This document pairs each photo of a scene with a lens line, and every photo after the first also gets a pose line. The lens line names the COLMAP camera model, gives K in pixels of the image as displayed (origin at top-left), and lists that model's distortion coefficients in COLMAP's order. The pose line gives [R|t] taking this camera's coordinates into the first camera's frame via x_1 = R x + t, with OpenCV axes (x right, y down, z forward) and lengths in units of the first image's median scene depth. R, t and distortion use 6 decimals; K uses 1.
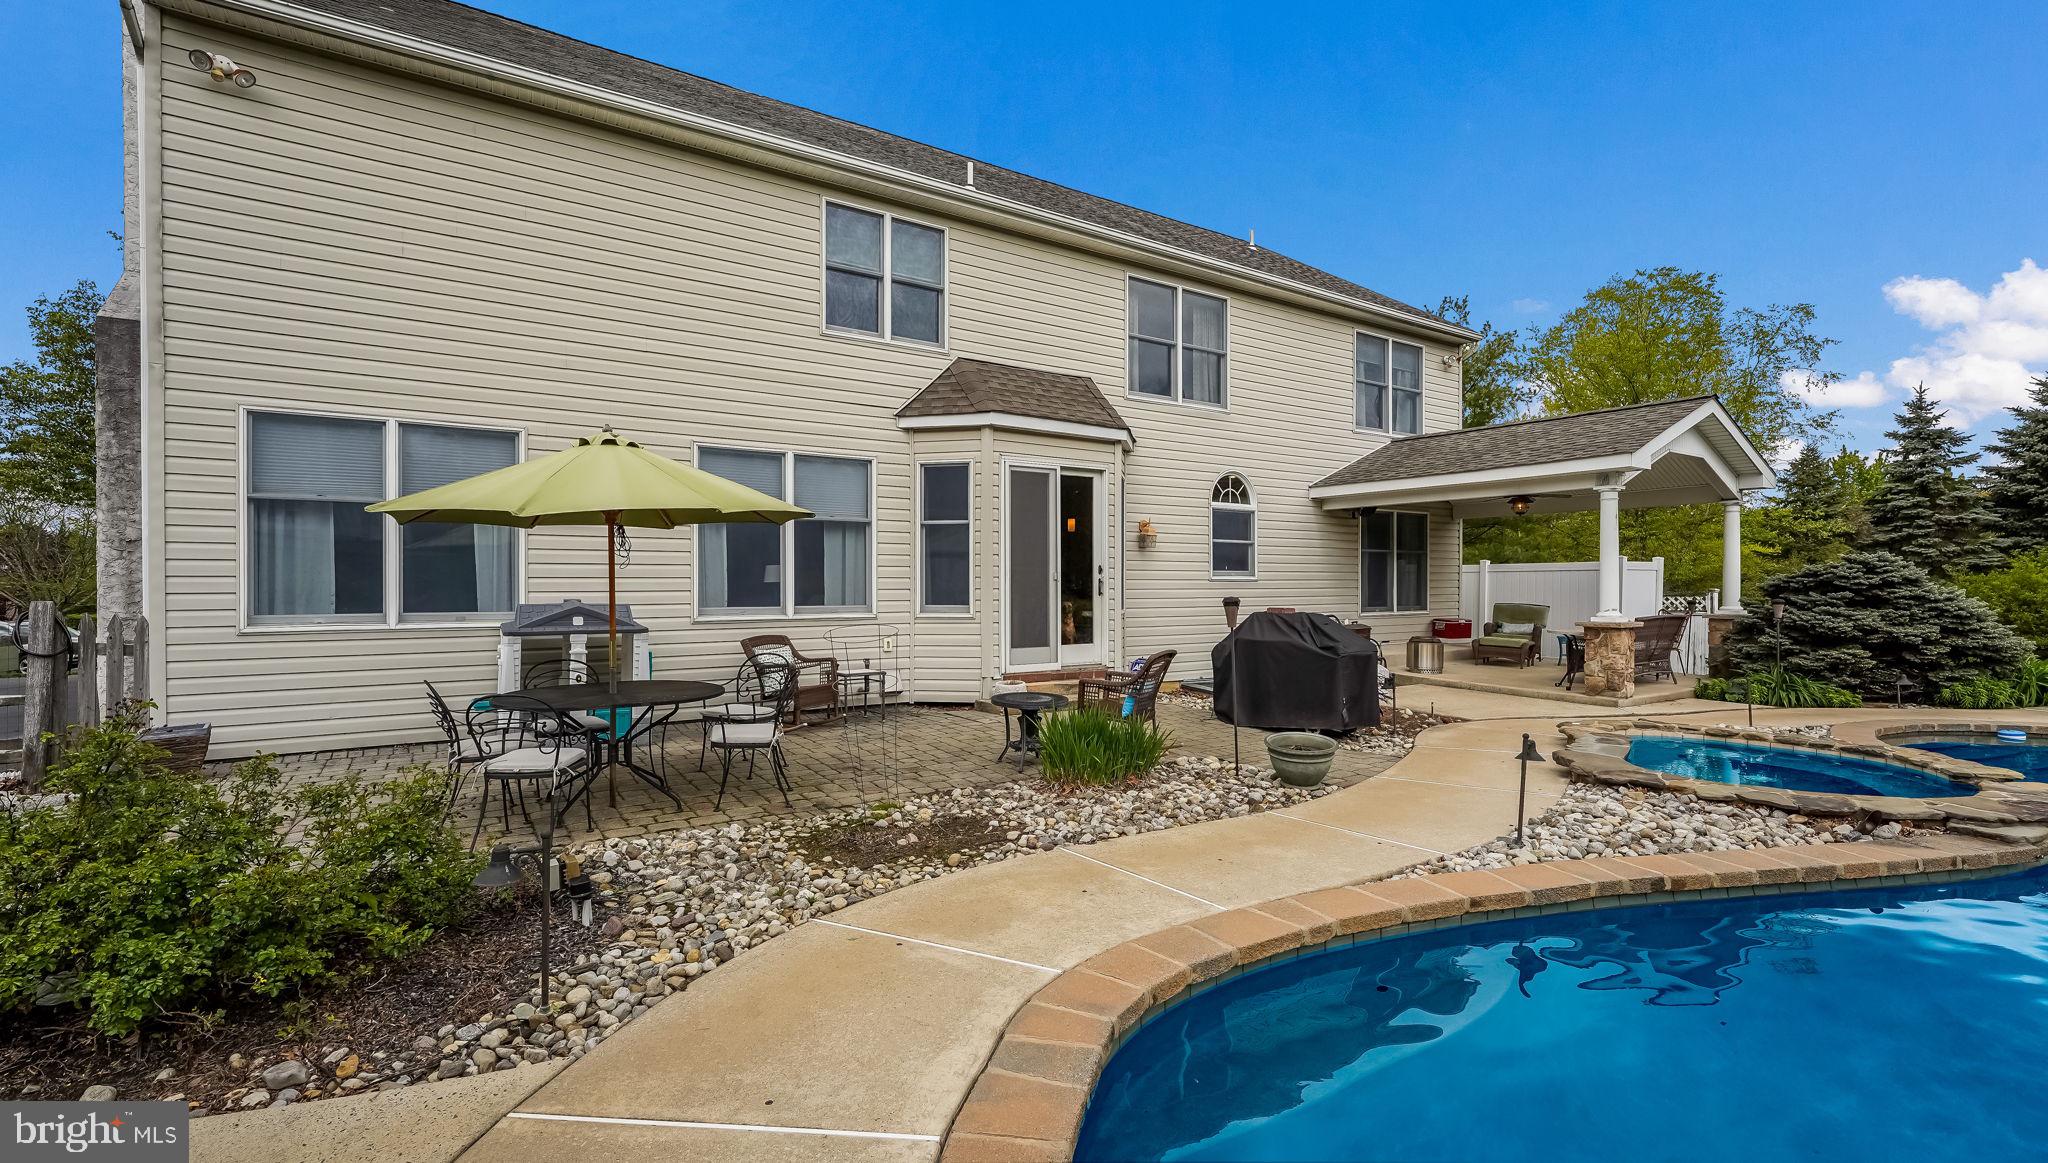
lens RADIAL K [[833.5, 0, 1036.5], [0, 833.5, 581.2], [0, 0, 1]] dist [-0.009430, 0.000044]
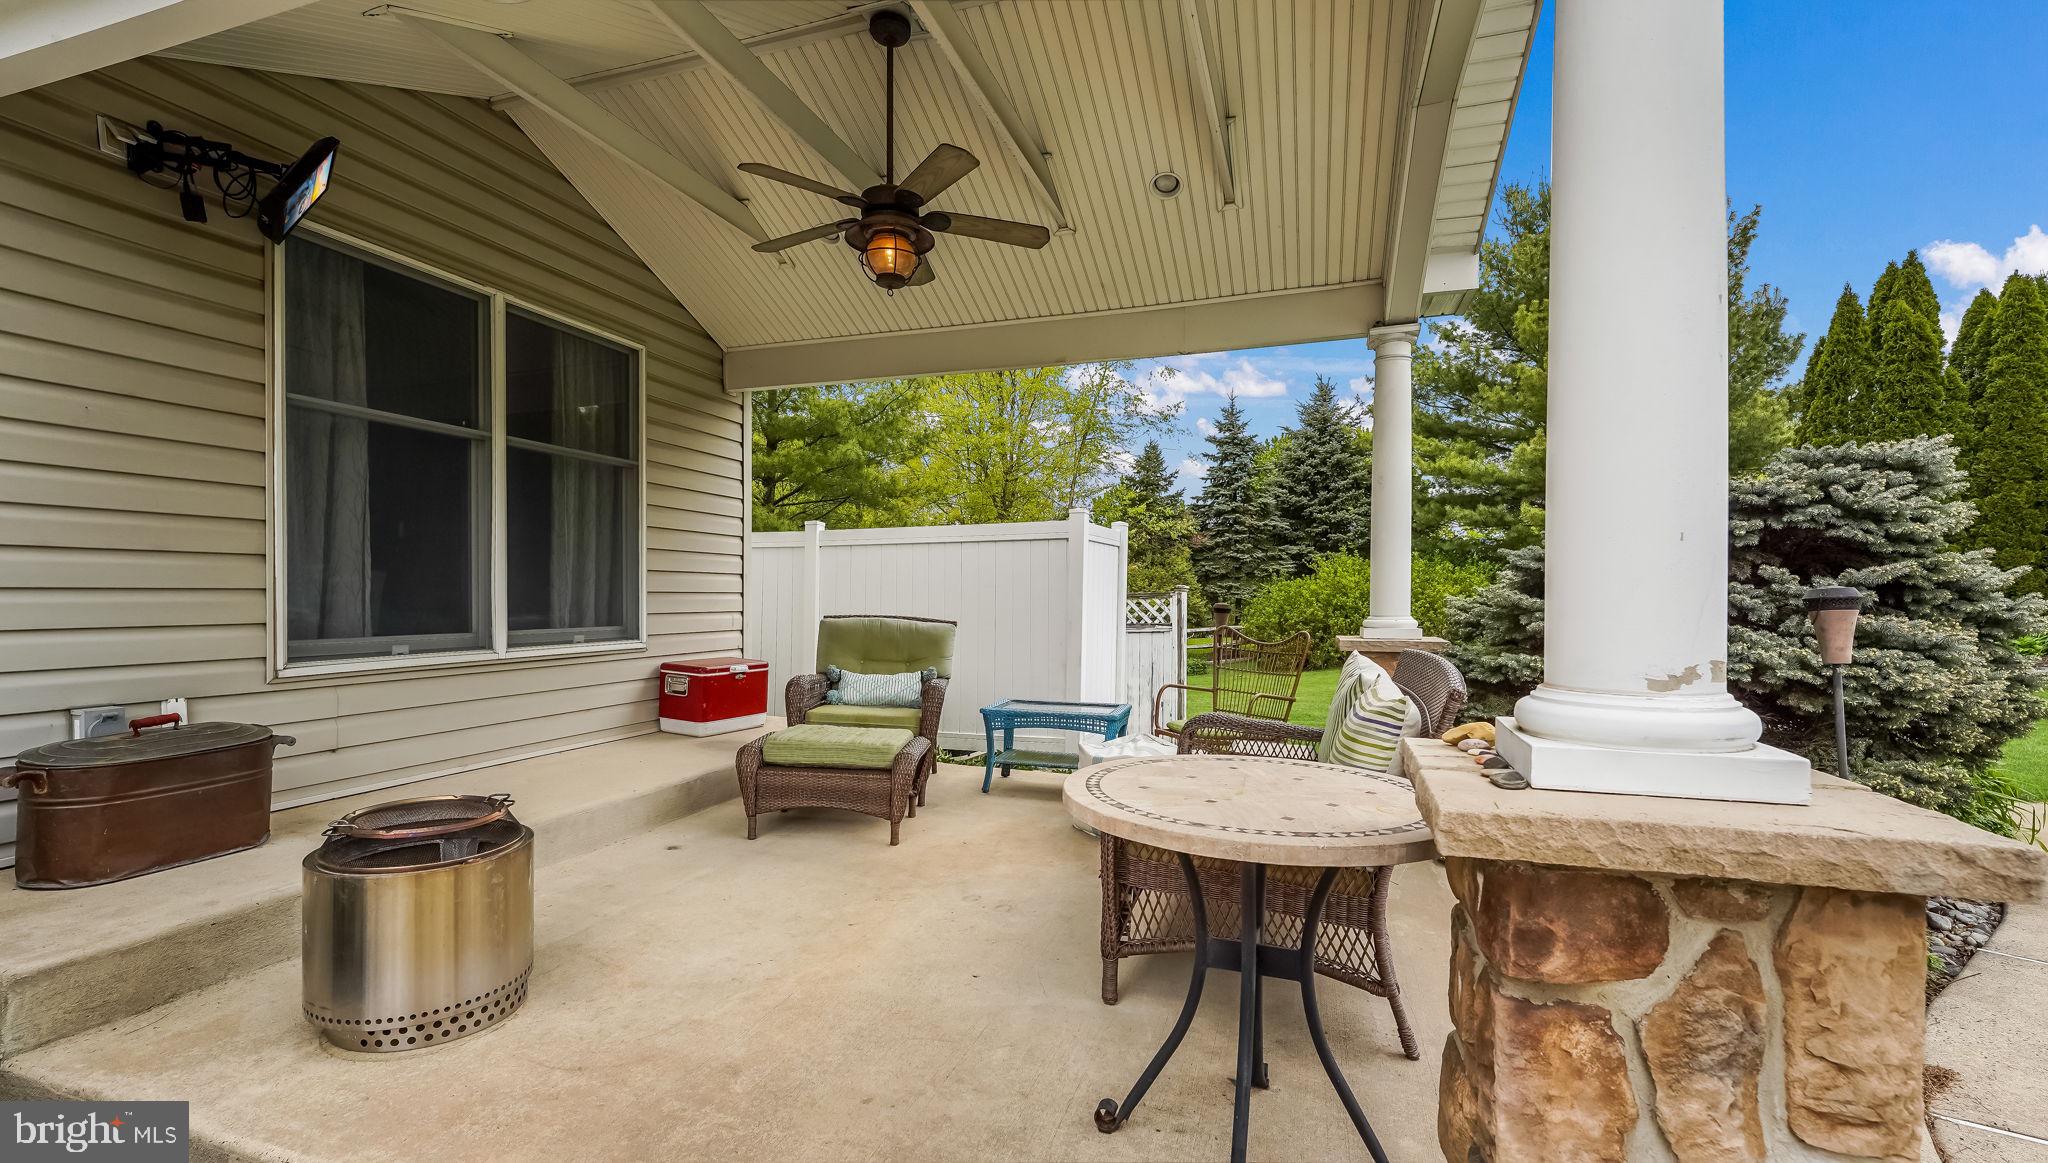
lens RADIAL K [[833.5, 0, 1024.6], [0, 833.5, 591.4], [0, 0, 1]] dist [-0.009430, 0.000044]
pose [[0.762222, 0.004872, 0.647297, 0.239020], [-0.002565, 0.999987, -0.004507, 0.010585], [-0.647310, 0.001775, 0.762224, 0.415991]]
